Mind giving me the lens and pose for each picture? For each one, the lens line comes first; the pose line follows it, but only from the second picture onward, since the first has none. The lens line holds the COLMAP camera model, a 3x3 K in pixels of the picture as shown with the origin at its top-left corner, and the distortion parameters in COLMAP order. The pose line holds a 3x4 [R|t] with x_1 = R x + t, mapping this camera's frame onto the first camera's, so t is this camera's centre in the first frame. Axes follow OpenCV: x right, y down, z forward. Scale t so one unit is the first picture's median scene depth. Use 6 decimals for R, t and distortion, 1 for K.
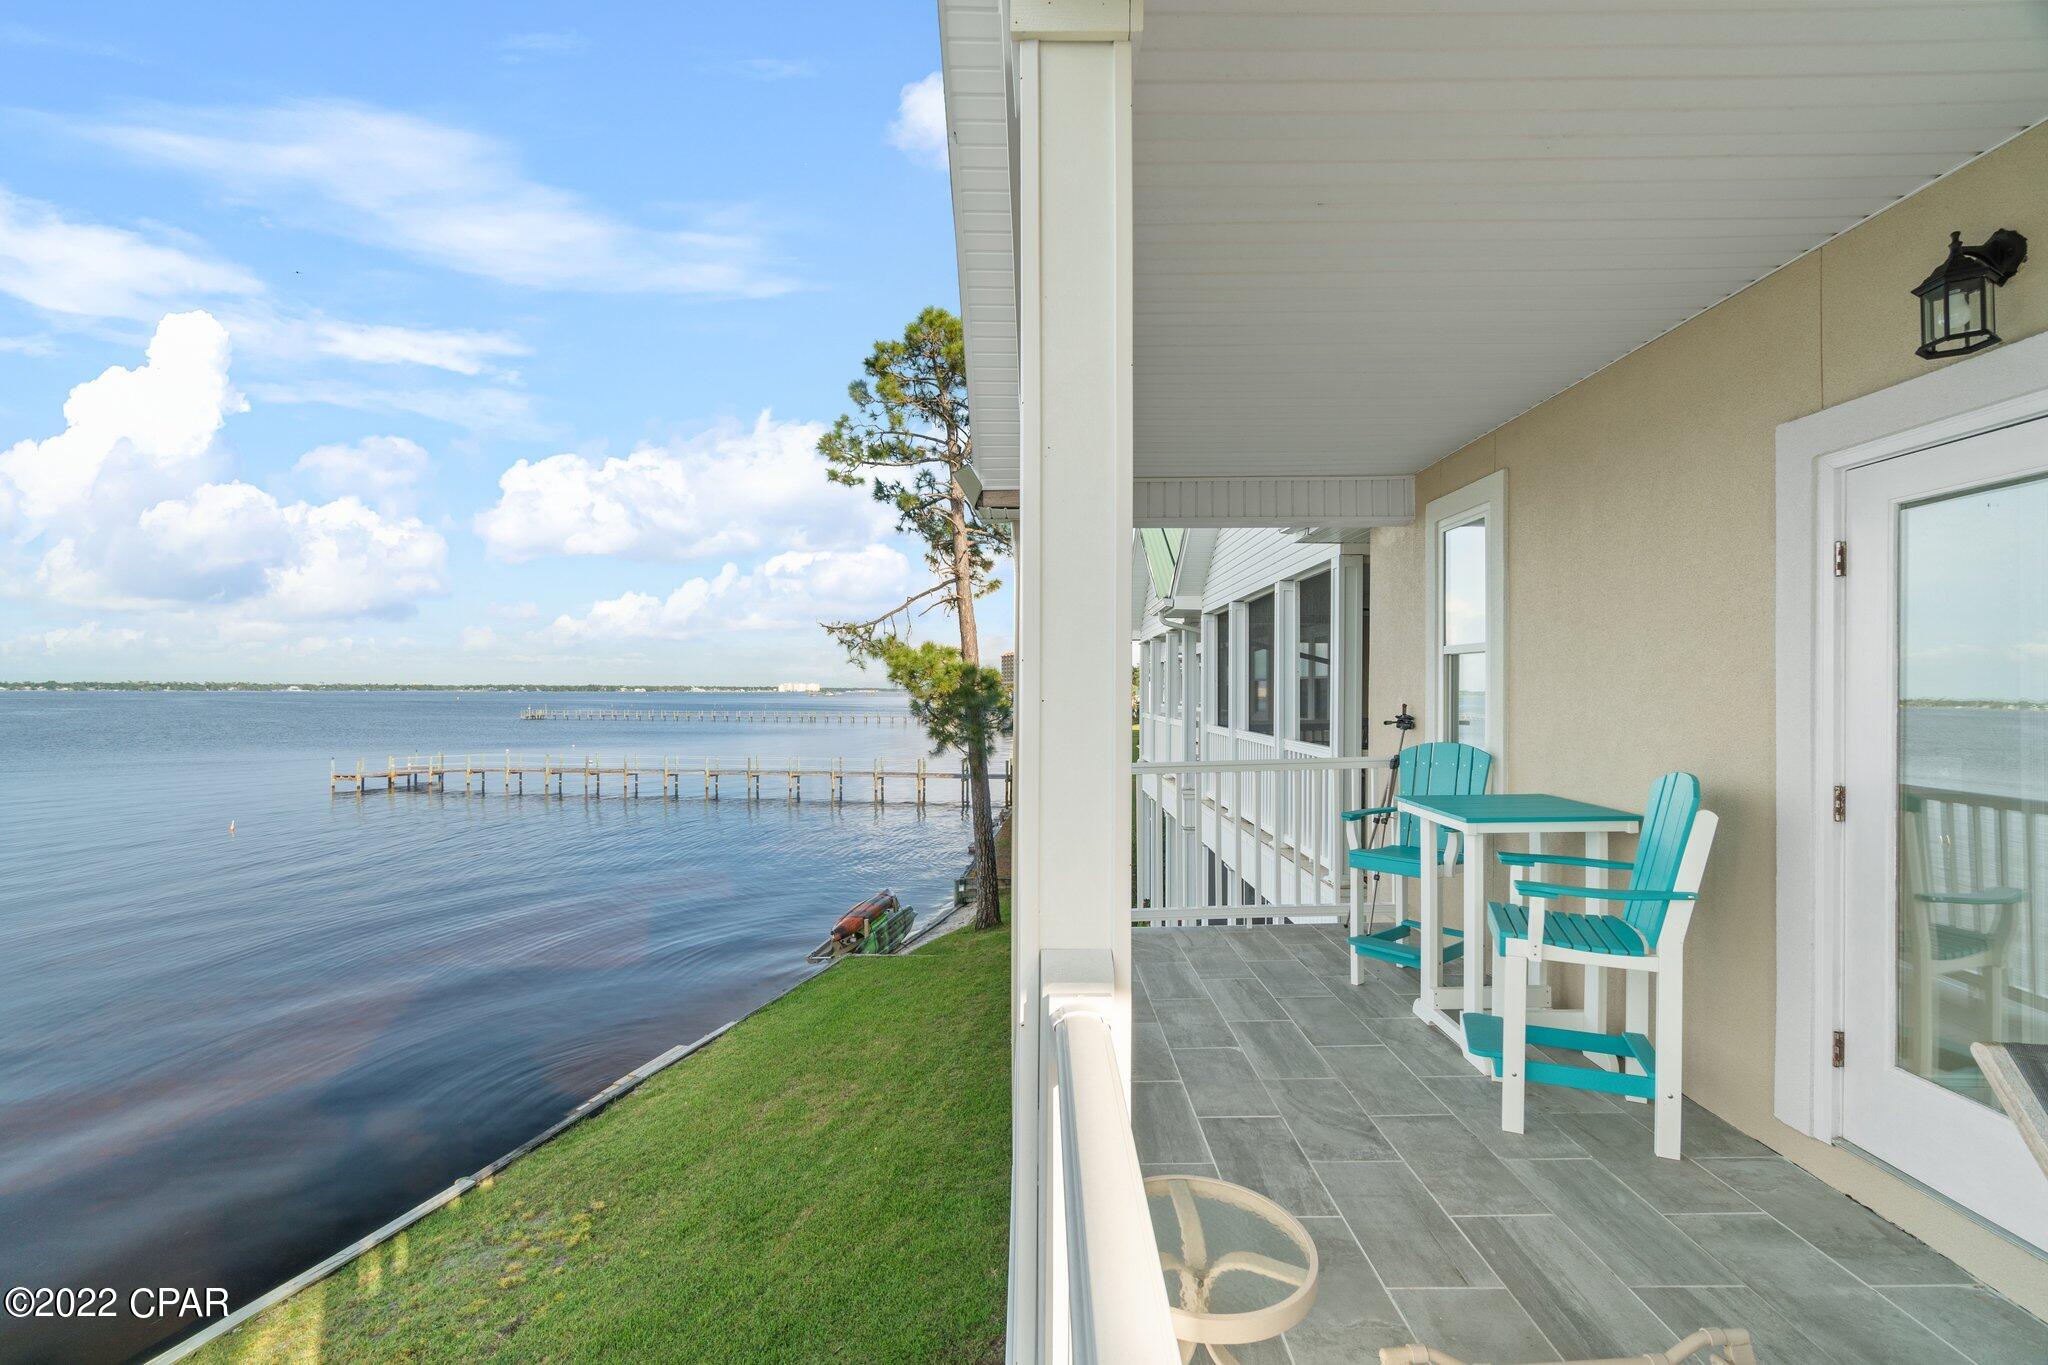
lens RADIAL K [[879.3, 0, 1032.9], [0, 879.3, 672.0], [0, 0, 1]] dist [-0.002766, 0.000032]
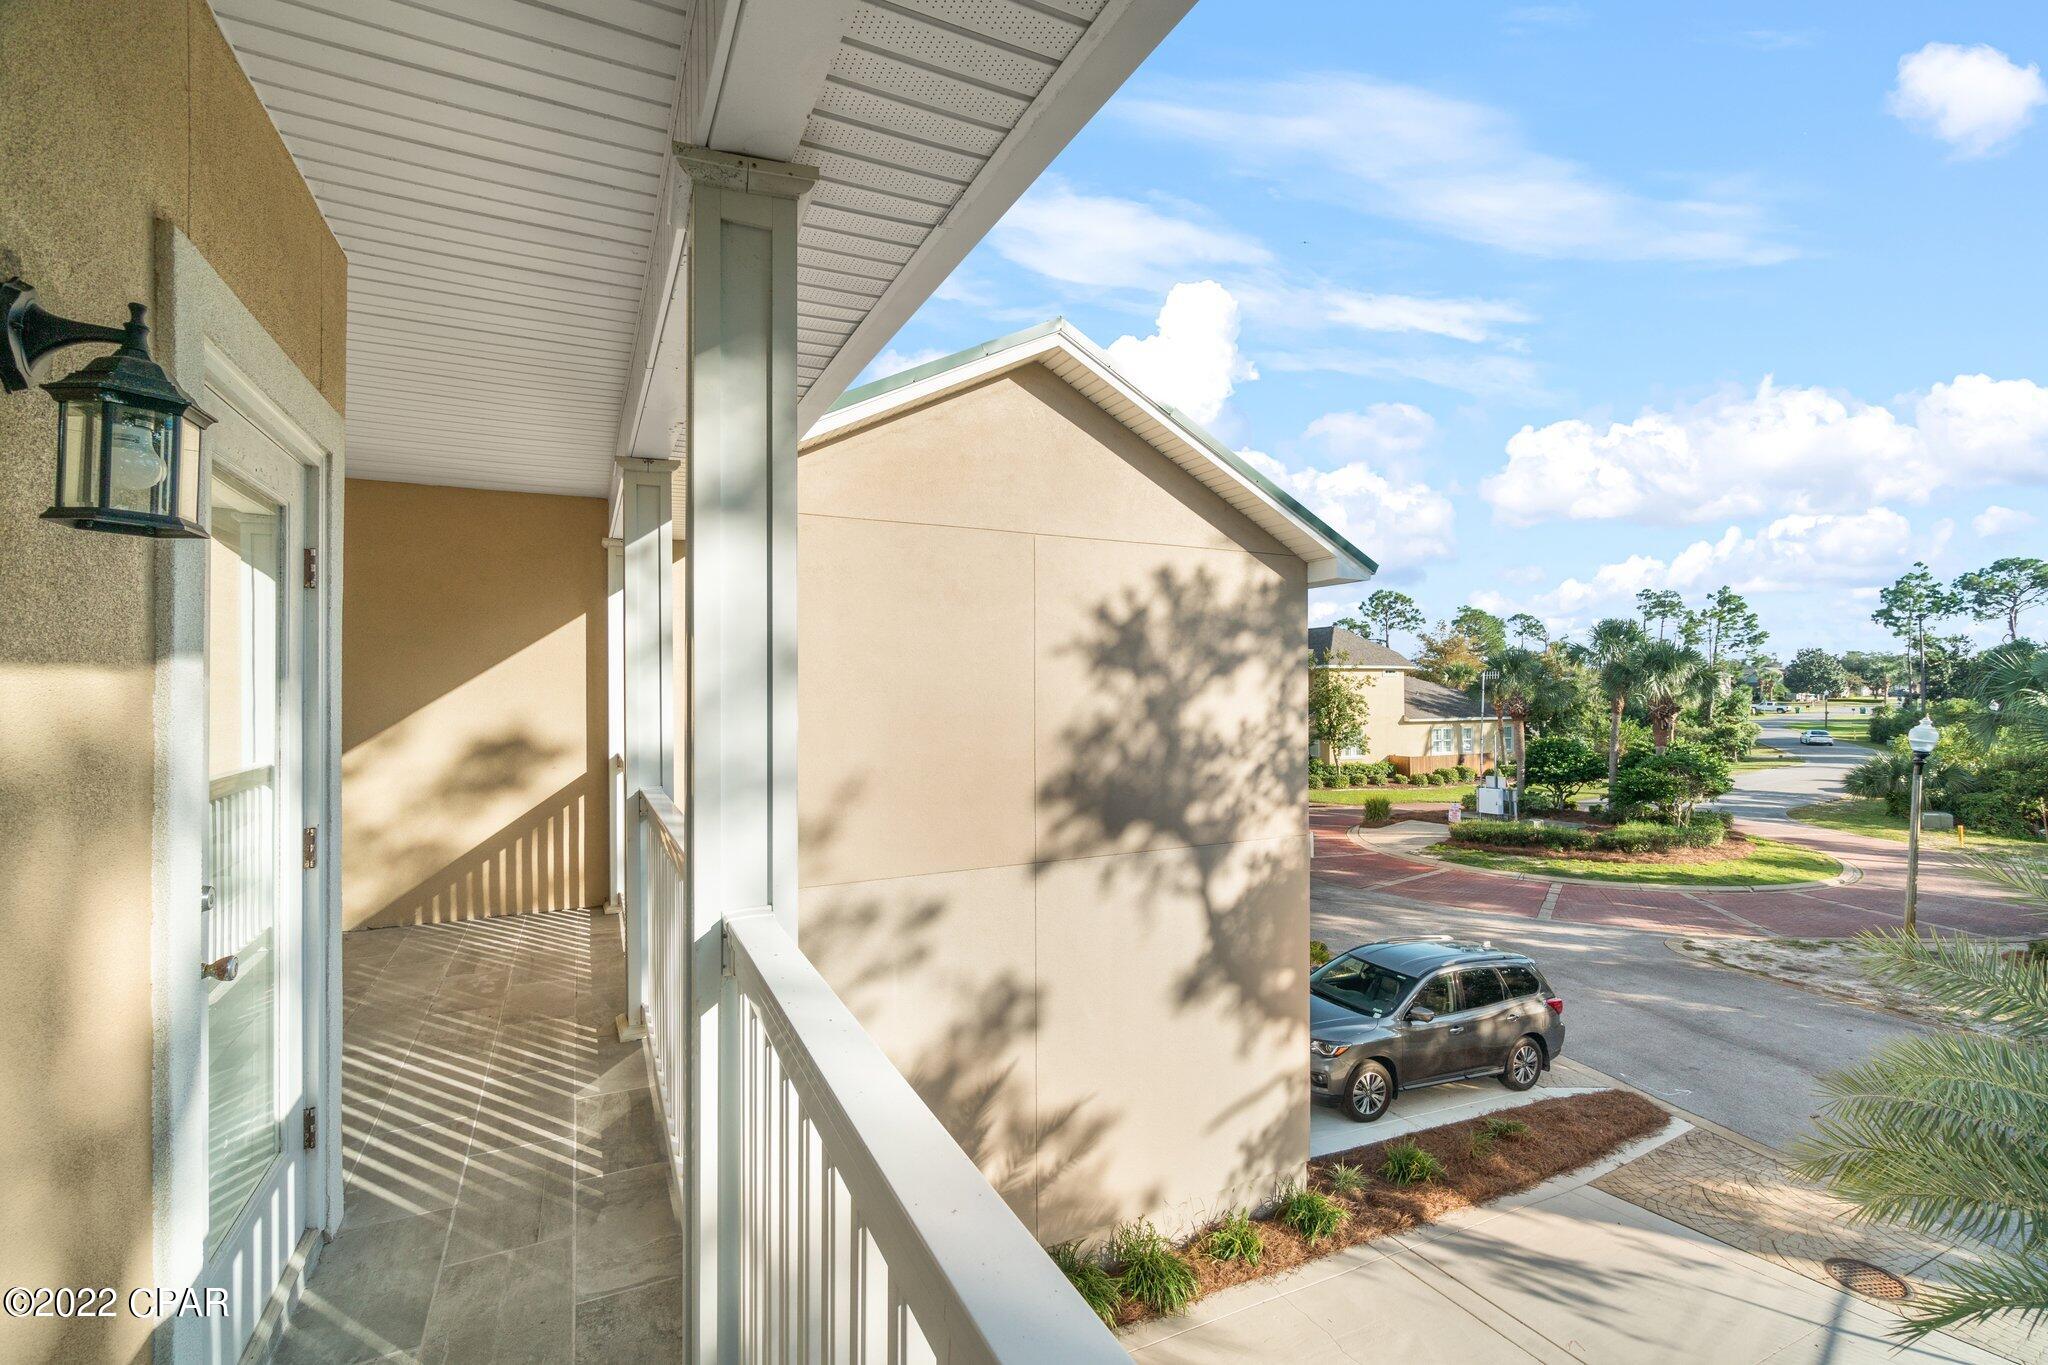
lens RADIAL K [[879.3, 0, 1023.3], [0, 879.3, 667.2], [0, 0, 1]] dist [-0.002766, 0.000032]
pose [[0.999965, -0.004887, -0.006763, -1.158277], [0.004860, 0.999980, -0.004097, 0.038105], [0.006783, 0.004064, 0.999969, -0.016090]]
